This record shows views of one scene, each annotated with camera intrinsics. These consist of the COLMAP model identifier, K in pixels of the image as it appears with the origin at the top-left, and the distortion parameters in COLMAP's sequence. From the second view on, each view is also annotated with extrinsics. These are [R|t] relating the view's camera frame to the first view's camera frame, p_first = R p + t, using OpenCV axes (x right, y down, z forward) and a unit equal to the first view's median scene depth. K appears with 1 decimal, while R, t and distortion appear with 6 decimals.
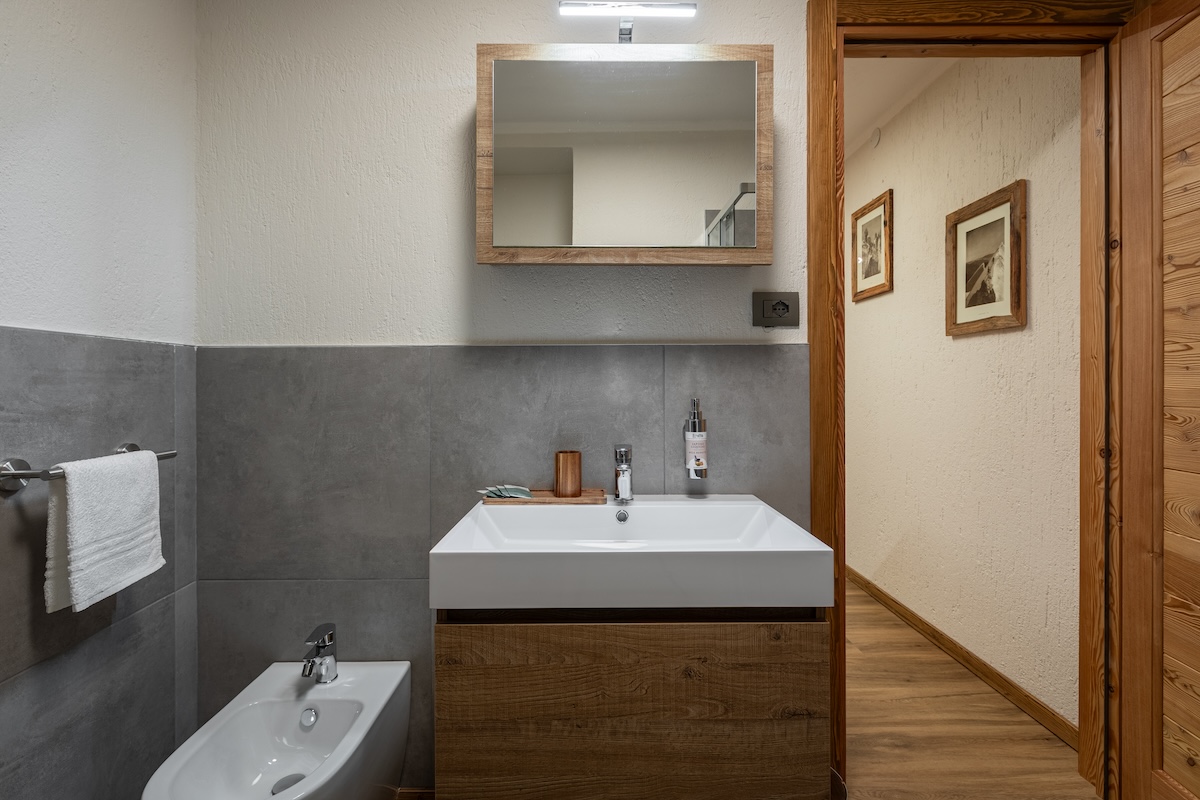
lens RADIAL K [[548.1, 0, 563.4], [0, 548.1, 390.8], [0, 0, 1]] dist [0.000486, 0.000397]
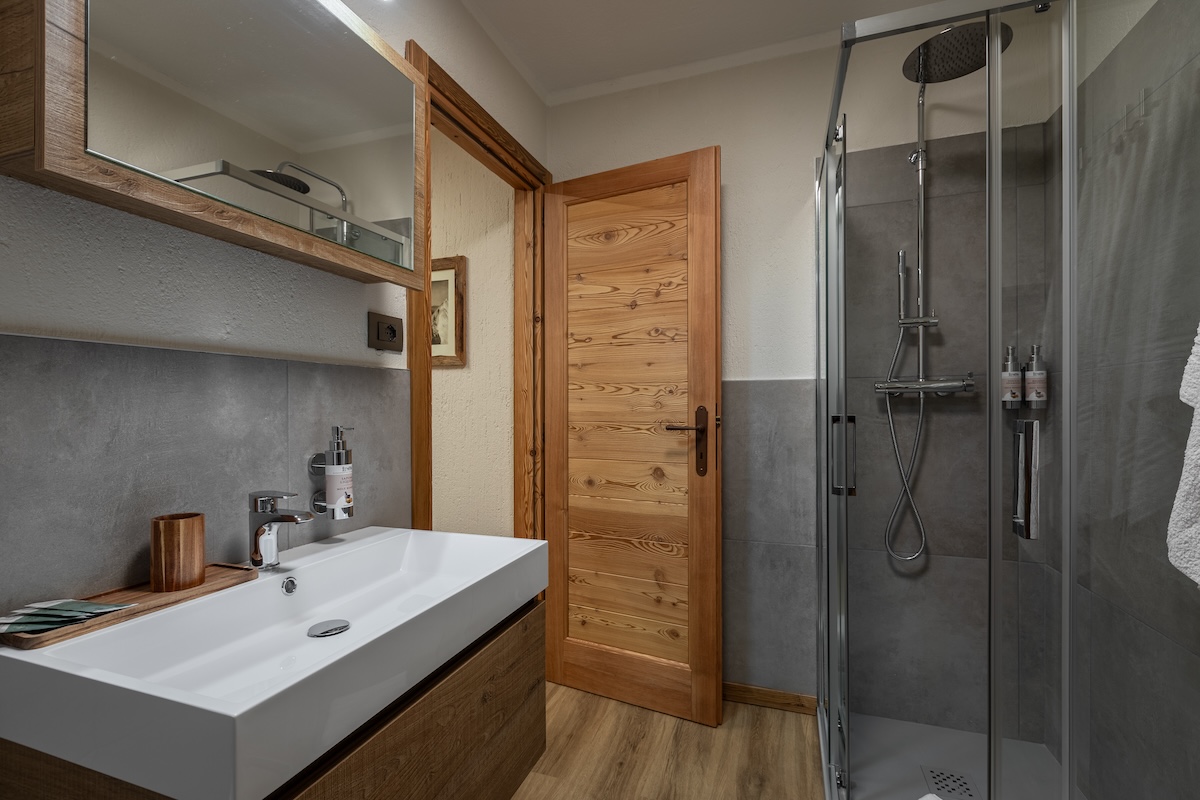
lens RADIAL K [[570.9, 0, 599.1], [0, 570.9, 413.7], [0, 0, 1]] dist [-0.001513, 0.000145]
pose [[0.288546, -0.010072, 0.957413, -0.494397], [0.014596, 0.999875, 0.006120, -0.004674], [-0.957355, 0.012209, 0.288657, 0.349247]]
